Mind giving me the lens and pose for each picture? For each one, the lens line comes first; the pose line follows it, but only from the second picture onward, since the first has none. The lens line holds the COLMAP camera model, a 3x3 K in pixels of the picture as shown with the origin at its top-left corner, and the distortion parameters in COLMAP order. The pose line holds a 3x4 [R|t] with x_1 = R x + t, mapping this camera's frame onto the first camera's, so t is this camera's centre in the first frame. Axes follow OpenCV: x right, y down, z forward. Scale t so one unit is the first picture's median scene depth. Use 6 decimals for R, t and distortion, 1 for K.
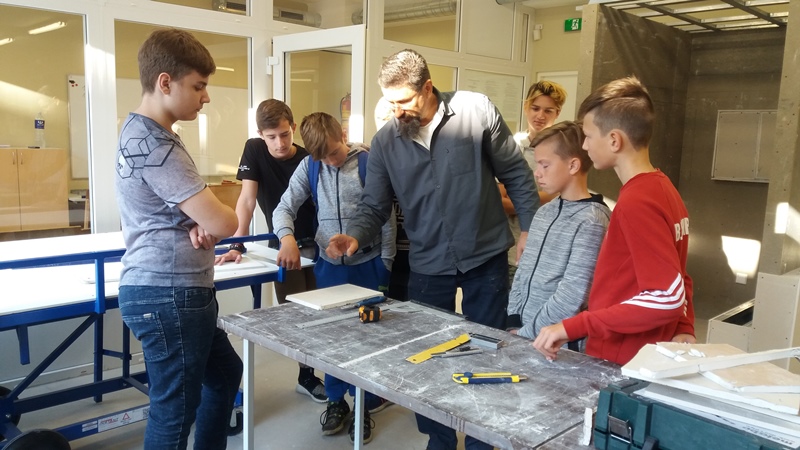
lens RADIAL K [[662.6, 0, 399.4], [0, 662.6, 227.1], [0, 0, 1]] dist [0.010661, -0.020504]
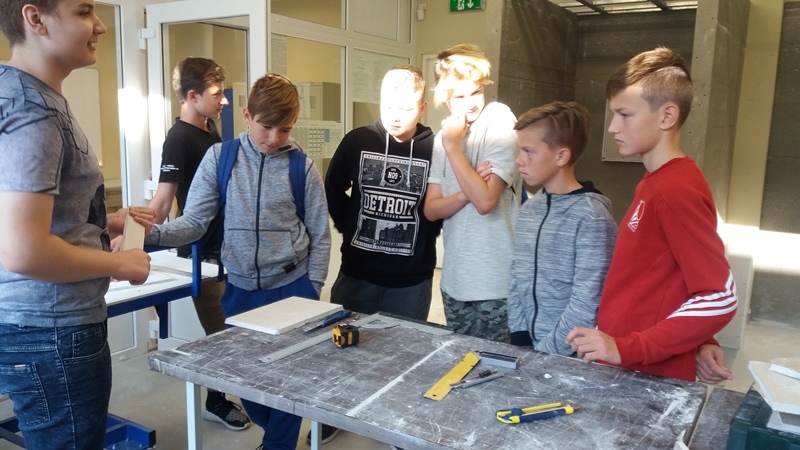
lens RADIAL K [[662.6, 0, 399.5], [0, 662.6, 224.3], [0, 0, 1]] dist [0.010661, -0.020504]
pose [[0.973503, -0.044670, 0.224269, -0.162346], [0.040978, 0.998937, 0.021095, -0.021393], [-0.224973, -0.011346, 0.974299, 0.197378]]
